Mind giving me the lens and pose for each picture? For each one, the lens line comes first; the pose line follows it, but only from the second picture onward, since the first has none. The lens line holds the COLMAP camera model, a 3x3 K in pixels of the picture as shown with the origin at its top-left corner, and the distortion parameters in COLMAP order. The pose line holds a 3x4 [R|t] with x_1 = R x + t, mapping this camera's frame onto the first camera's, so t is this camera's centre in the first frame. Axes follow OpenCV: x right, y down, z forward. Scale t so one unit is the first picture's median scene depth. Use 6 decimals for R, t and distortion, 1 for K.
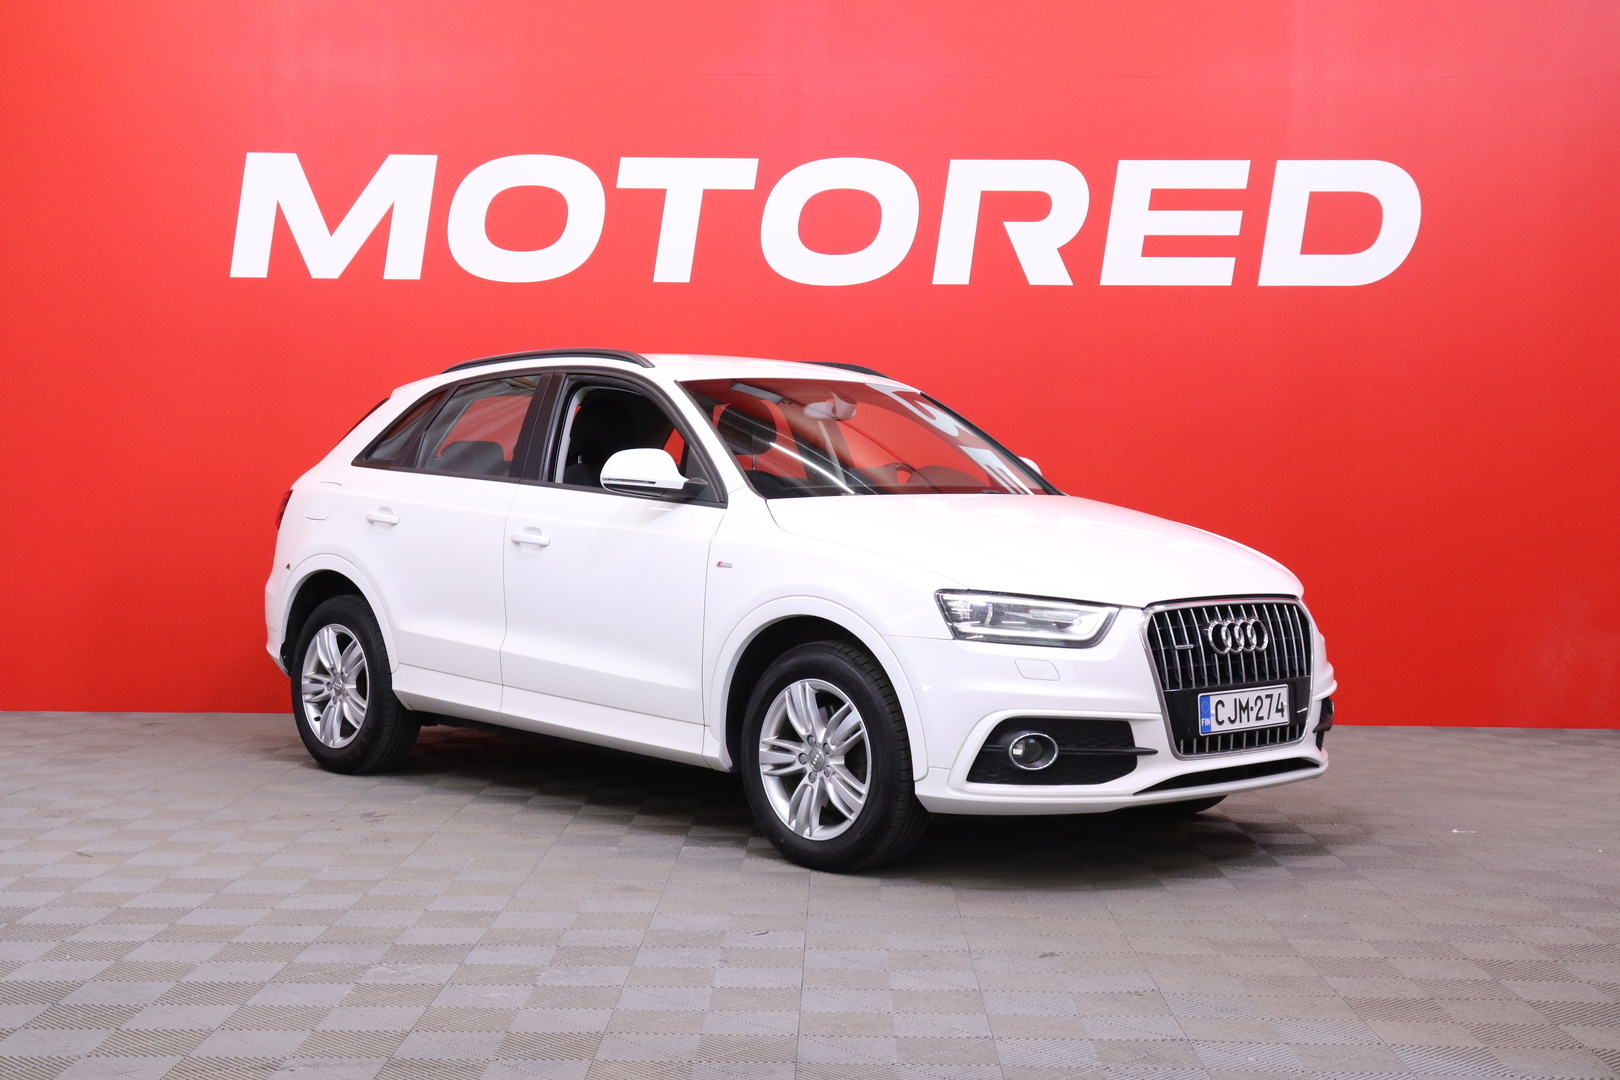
lens RADIAL K [[2257.5, 0, 810.0], [0, 2257.5, 540.0], [0, 0, 1]] dist [-0.000476, 0.014984]
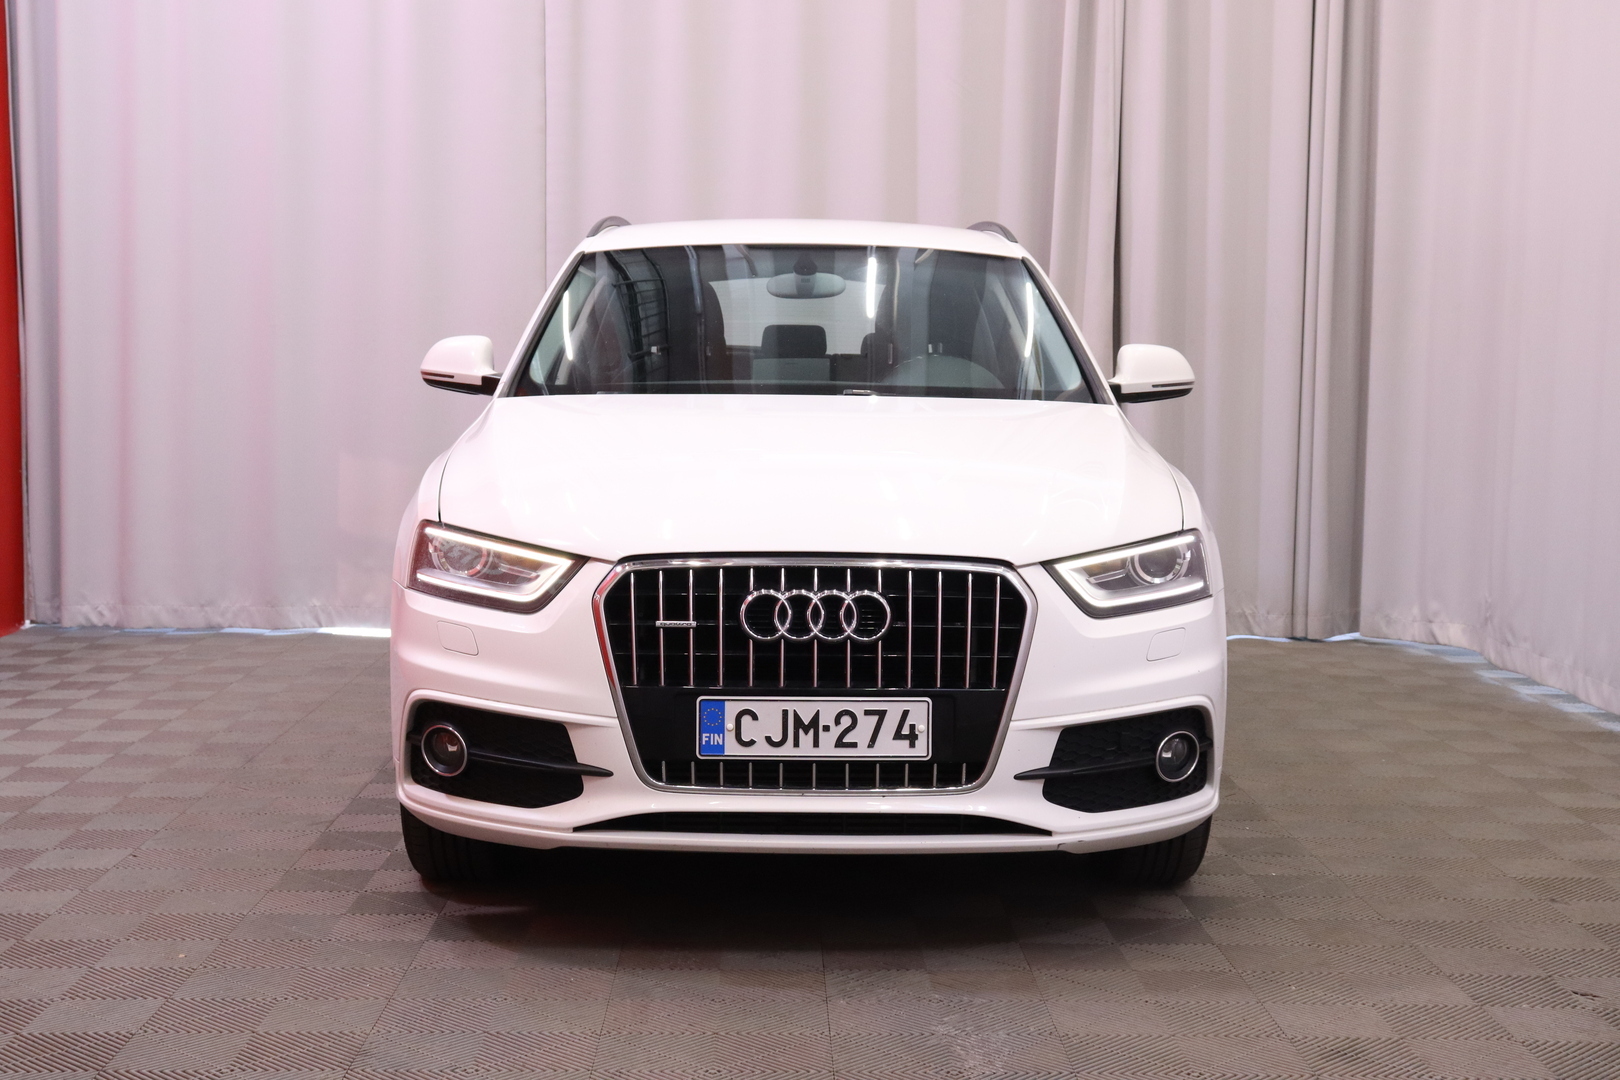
lens RADIAL K [[2257.5, 0, 810.0], [0, 2257.5, 540.0], [0, 0, 1]] dist [-0.000476, 0.014984]
pose [[0.736598, 0.055675, -0.674035, 0.634709], [-0.028163, 0.998267, 0.051679, -0.013191], [0.675744, -0.019083, 0.736890, 0.523459]]
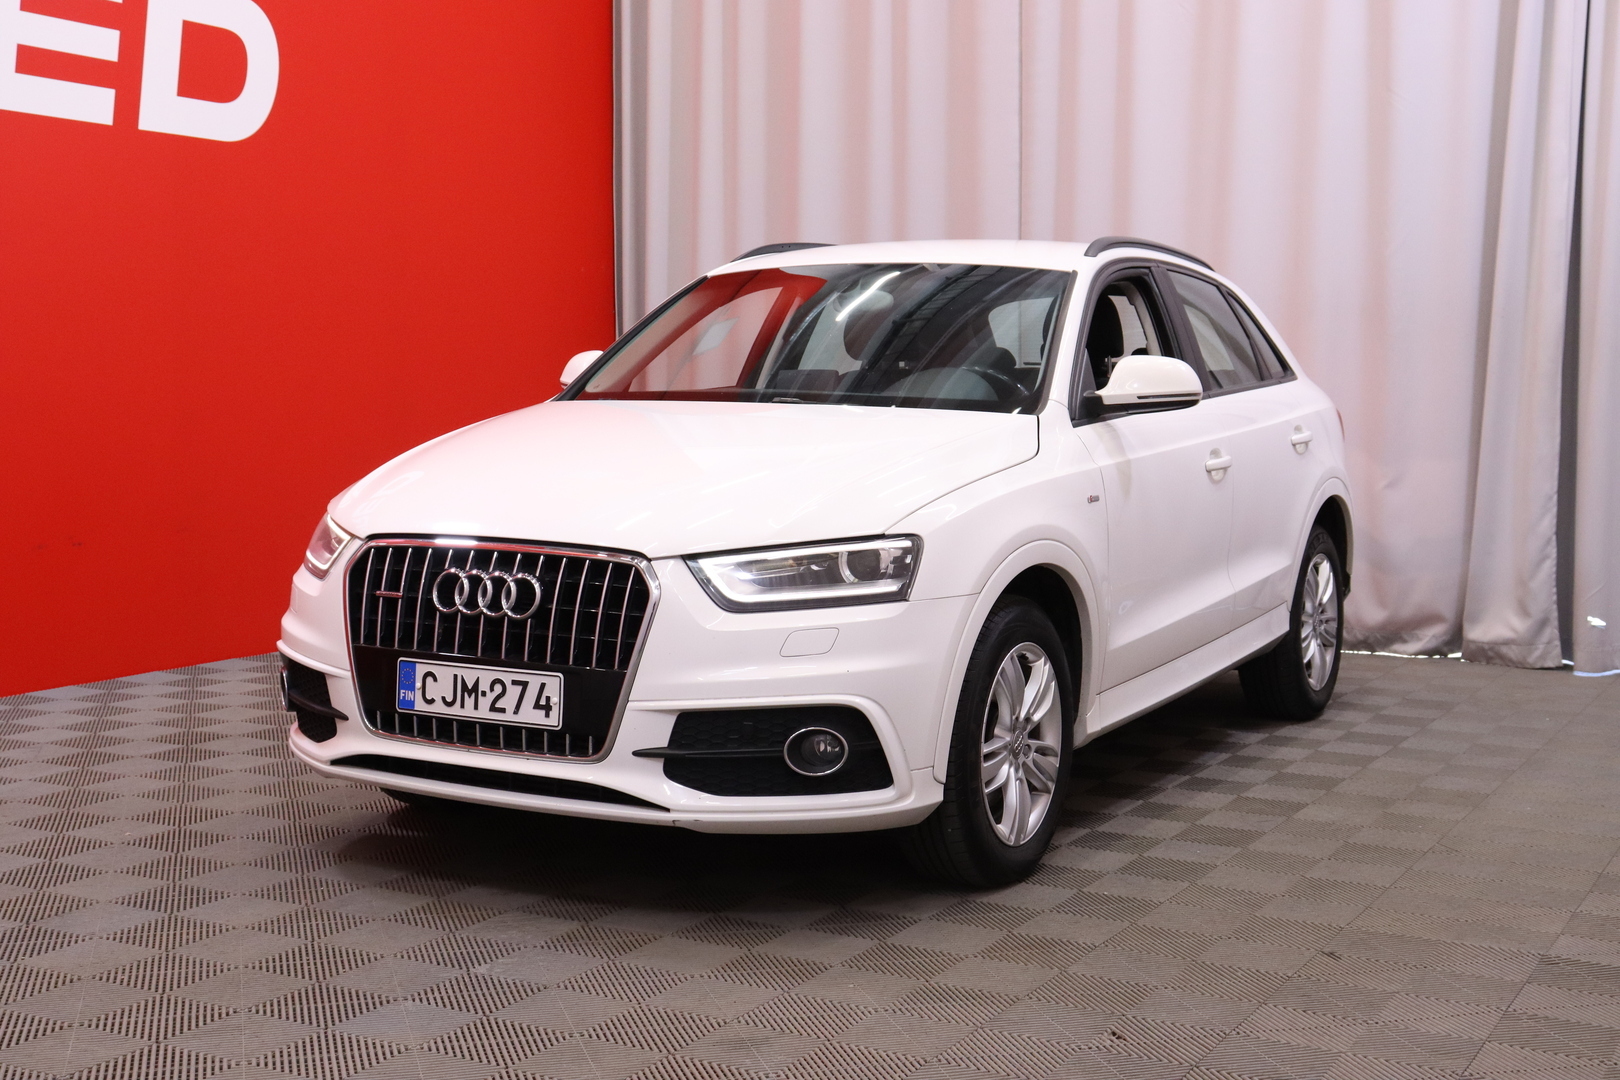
lens RADIAL K [[2140.0, 0, 810.0], [0, 2140.0, 540.0], [0, 0, 1]] dist [-0.071221, 0.065353]
pose [[0.285037, 0.072142, -0.955798, 0.893498], [-0.041695, 0.997153, 0.062829, -0.023135], [0.957609, 0.021943, 0.287234, 0.910754]]
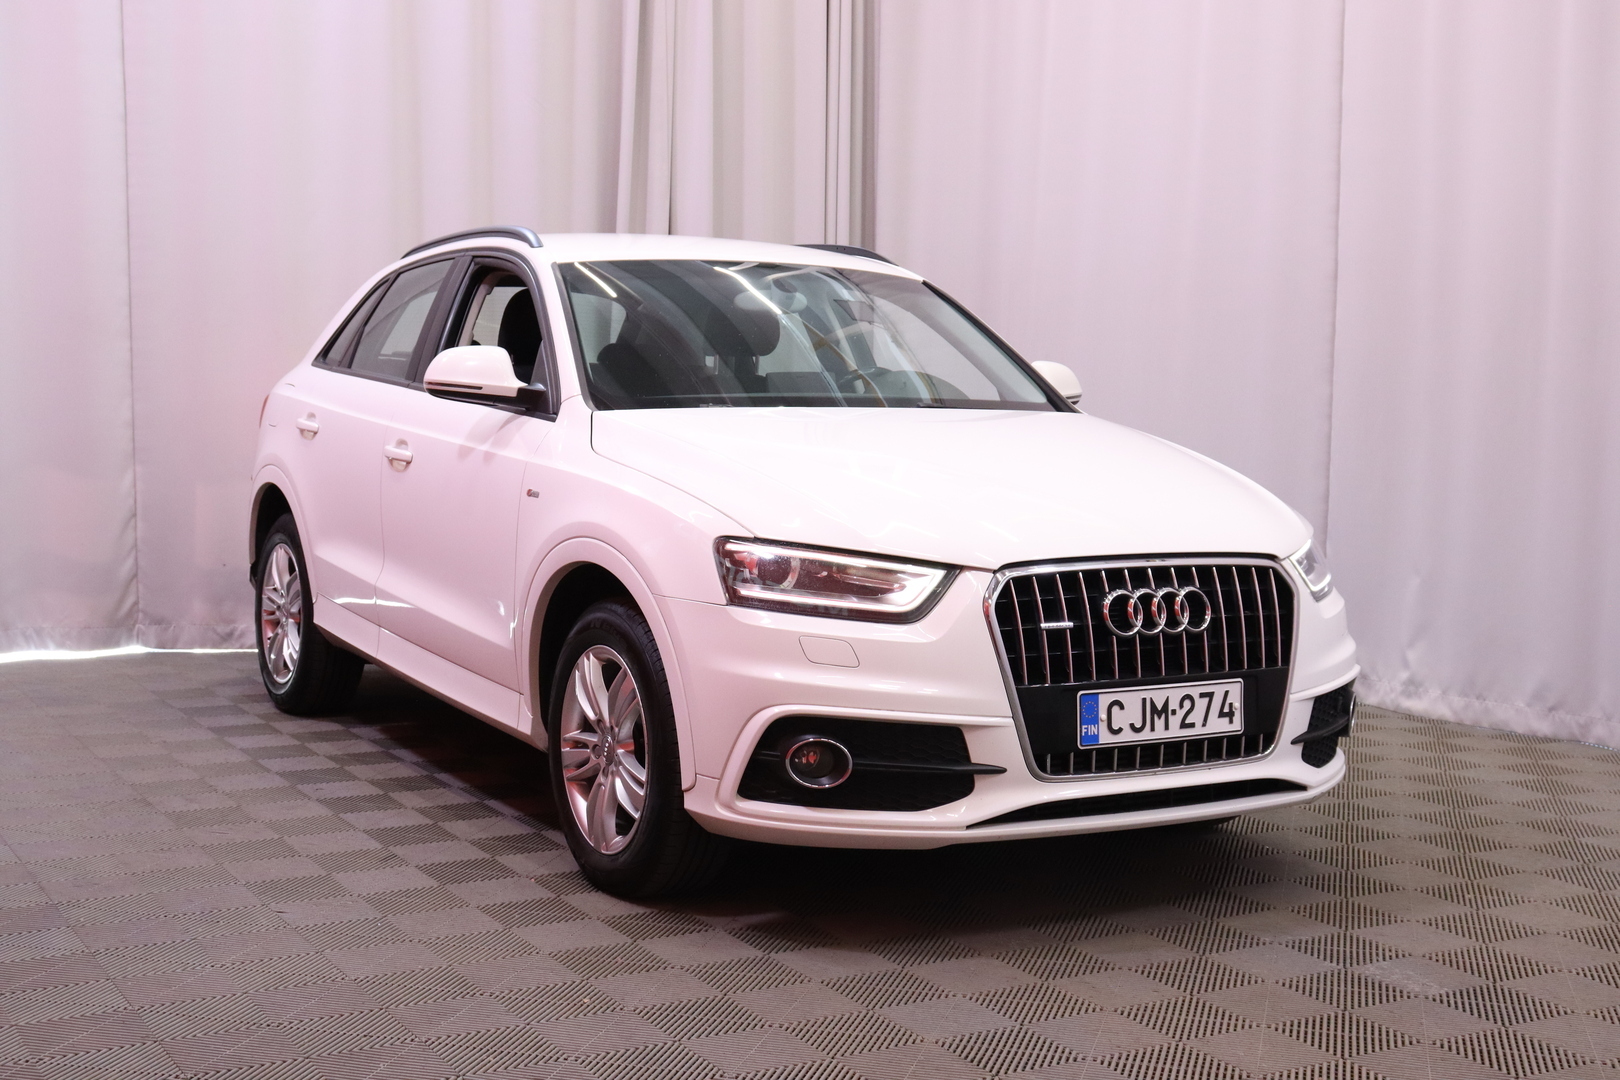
lens RADIAL K [[2140.0, 0, 810.0], [0, 2140.0, 540.0], [0, 0, 1]] dist [-0.071221, 0.065353]
pose [[0.971161, 0.029059, -0.236649, 0.245198], [-0.018341, 0.998709, 0.047366, -0.010480], [0.237720, -0.041660, 0.970440, 0.316393]]
